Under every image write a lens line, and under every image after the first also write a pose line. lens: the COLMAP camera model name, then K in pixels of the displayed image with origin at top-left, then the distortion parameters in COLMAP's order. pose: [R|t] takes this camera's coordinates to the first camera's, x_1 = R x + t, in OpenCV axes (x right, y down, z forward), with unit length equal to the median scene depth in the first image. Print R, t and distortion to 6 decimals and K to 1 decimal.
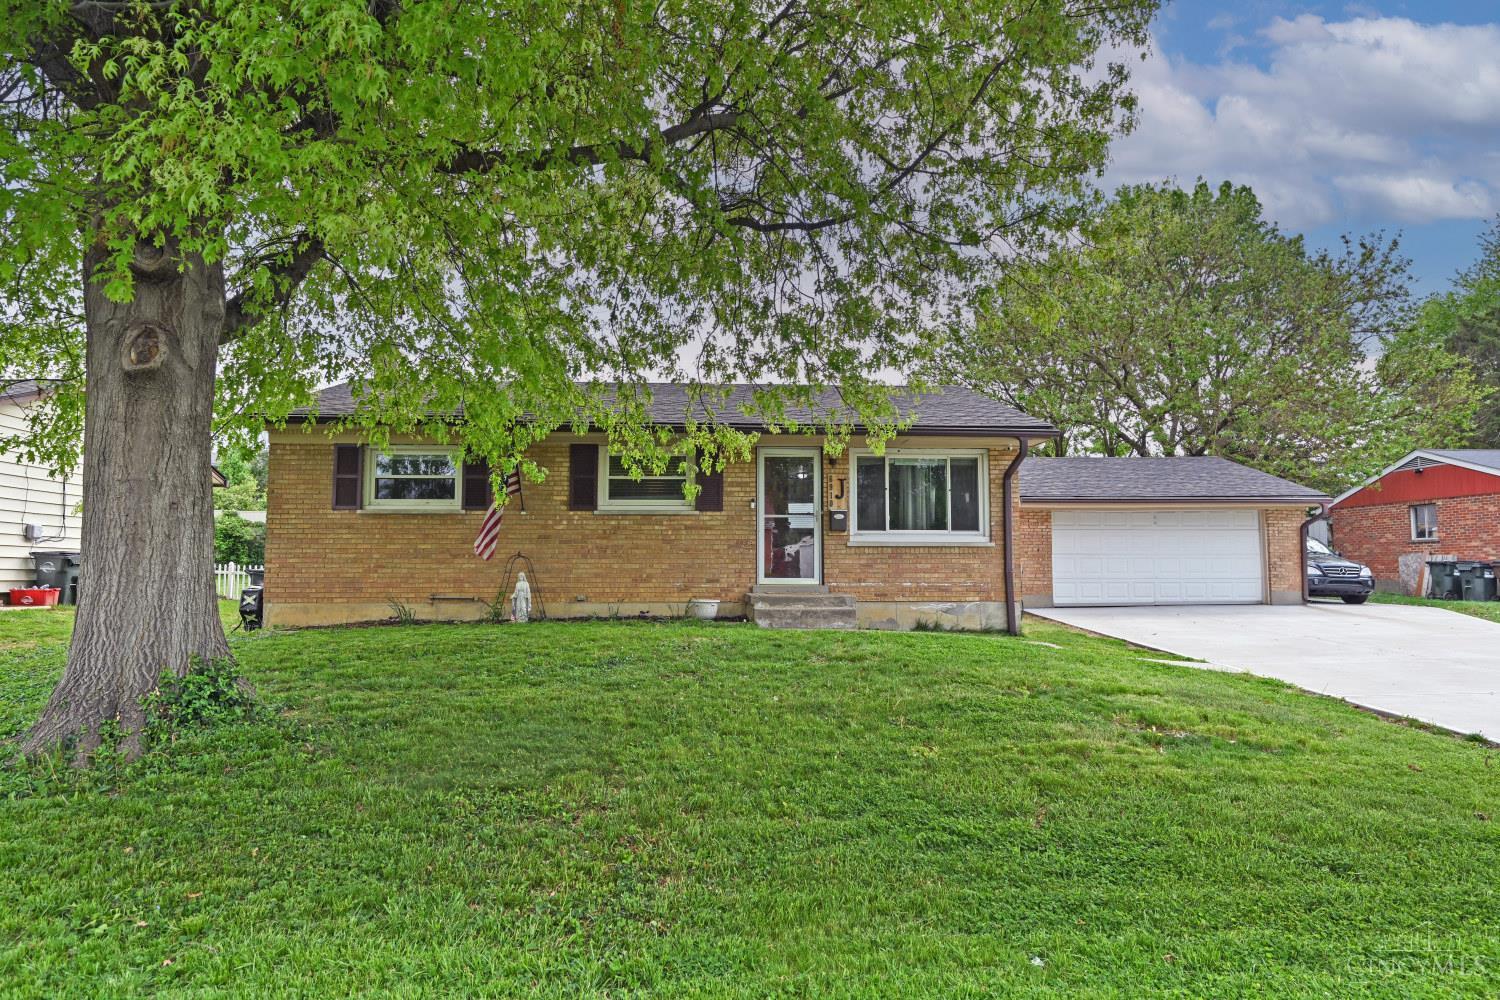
lens RADIAL K [[916.8, 0, 748.3], [0, 916.8, 500.9], [0, 0, 1]] dist [0.004458, 0.000785]
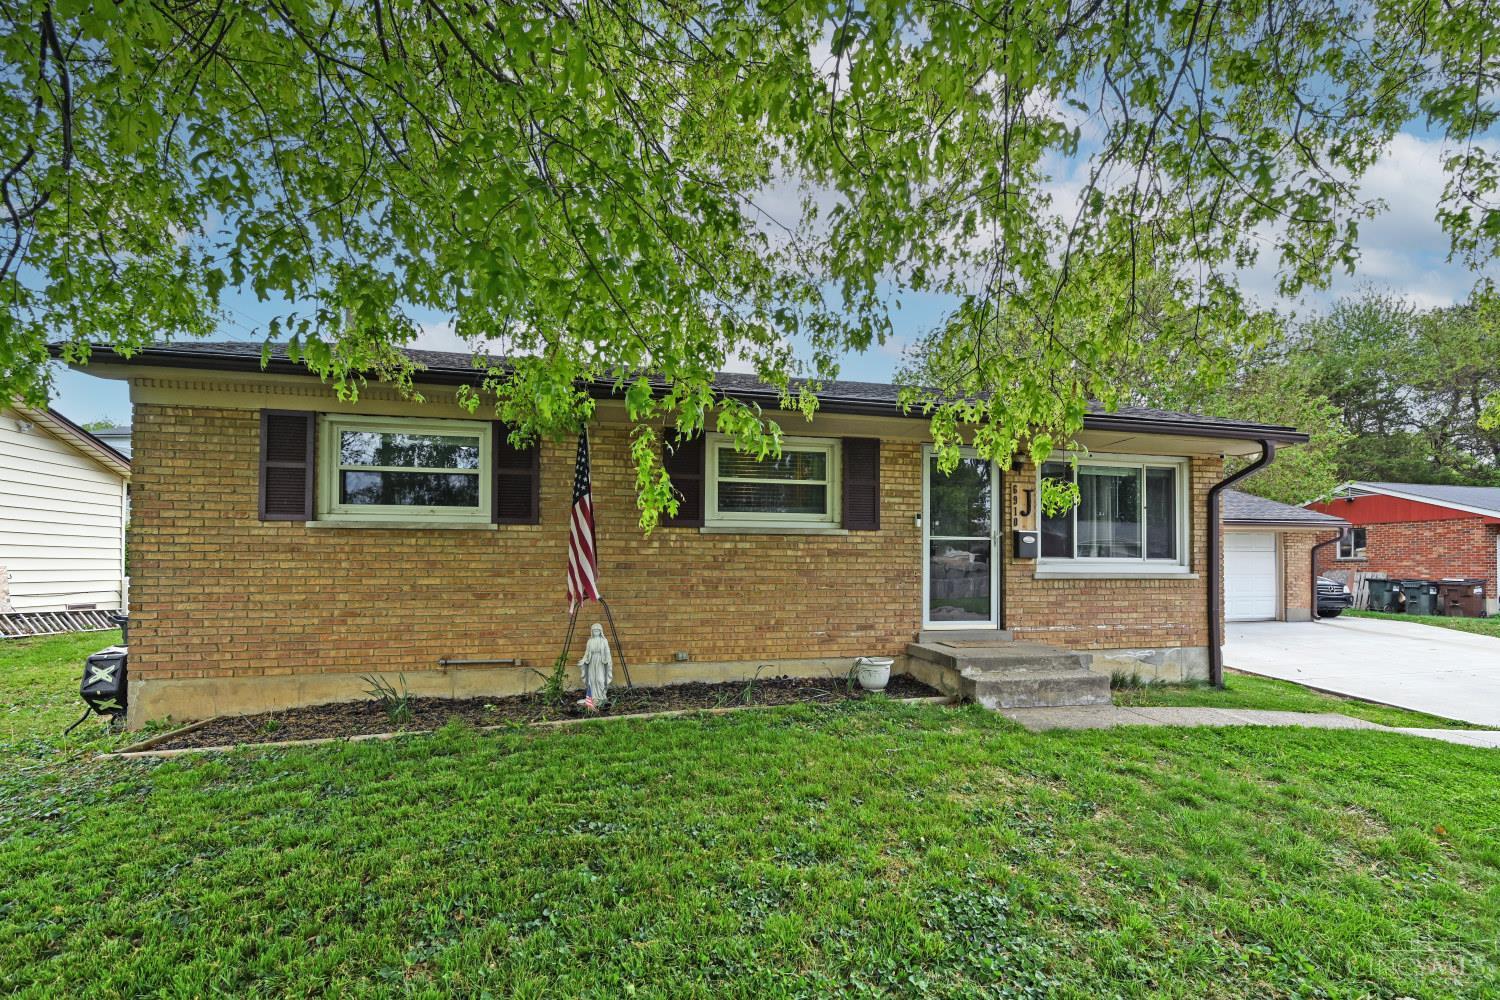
lens RADIAL K [[588.8, 0, 751.4], [0, 588.8, 554.5], [0, 0, 1]] dist [-0.002402, 0.000197]
pose [[0.980844, 0.004194, 0.194750, -0.215326], [-0.017133, 0.997751, 0.064801, 0.001587], [-0.194041, -0.066896, 0.978710, 0.565415]]
